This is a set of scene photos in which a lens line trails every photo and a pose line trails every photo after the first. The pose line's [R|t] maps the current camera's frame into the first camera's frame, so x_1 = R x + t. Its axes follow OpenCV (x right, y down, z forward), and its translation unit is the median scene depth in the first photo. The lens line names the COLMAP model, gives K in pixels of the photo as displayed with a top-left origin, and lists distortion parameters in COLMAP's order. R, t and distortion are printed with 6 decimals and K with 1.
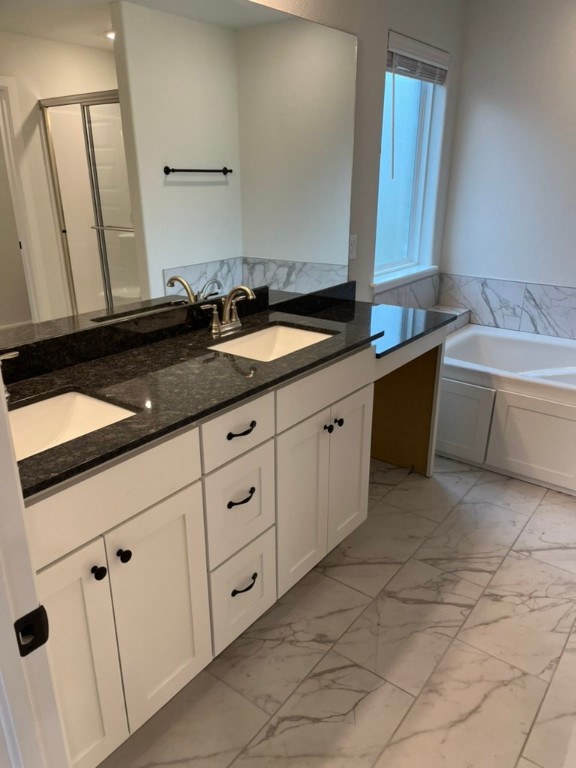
lens RADIAL K [[576.5, 0, 285.2], [0, 576.5, 390.5], [0, 0, 1]] dist [0.054104, -0.065216]
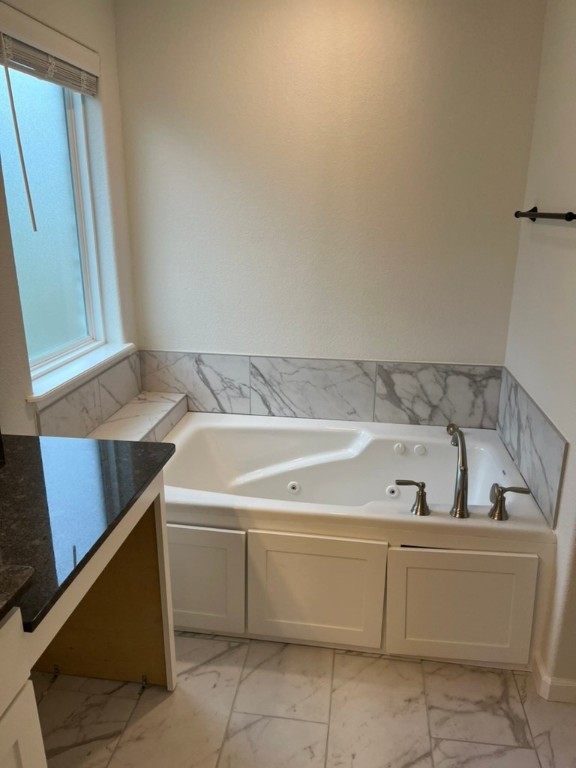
lens RADIAL K [[576.5, 0, 294.4], [0, 576.5, 381.0], [0, 0, 1]] dist [0.054104, -0.065216]
pose [[0.868563, -0.139970, 0.475402, 0.090481], [0.169427, 0.985351, -0.019433, -0.125881], [-0.465718, 0.097425, 0.879554, 0.285875]]
